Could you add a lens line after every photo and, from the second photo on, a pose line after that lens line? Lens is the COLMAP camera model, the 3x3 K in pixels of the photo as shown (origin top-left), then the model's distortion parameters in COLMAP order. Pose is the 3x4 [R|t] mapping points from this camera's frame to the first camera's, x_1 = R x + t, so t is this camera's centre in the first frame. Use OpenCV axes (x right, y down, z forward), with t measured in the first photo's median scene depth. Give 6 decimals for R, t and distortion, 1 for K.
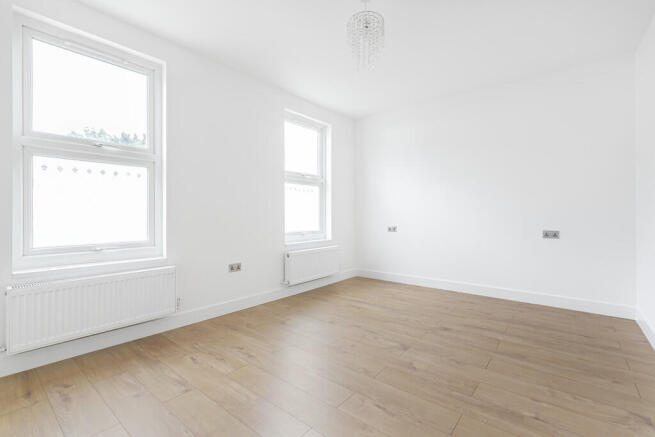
lens RADIAL K [[292.6, 0, 327.0], [0, 292.6, 216.8], [0, 0, 1]] dist [0.002271, 0.000180]
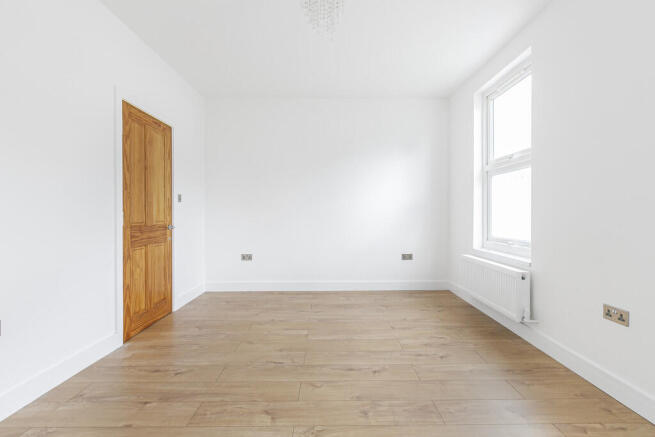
lens RADIAL K [[292.6, 0, 327.0], [0, 292.6, 216.8], [0, 0, 1]] dist [0.002271, 0.000180]
pose [[-0.776232, 0.007041, -0.630408, 0.660416], [-0.002846, 0.999888, 0.014673, -0.013421], [0.630441, 0.013184, -0.776125, 1.697482]]
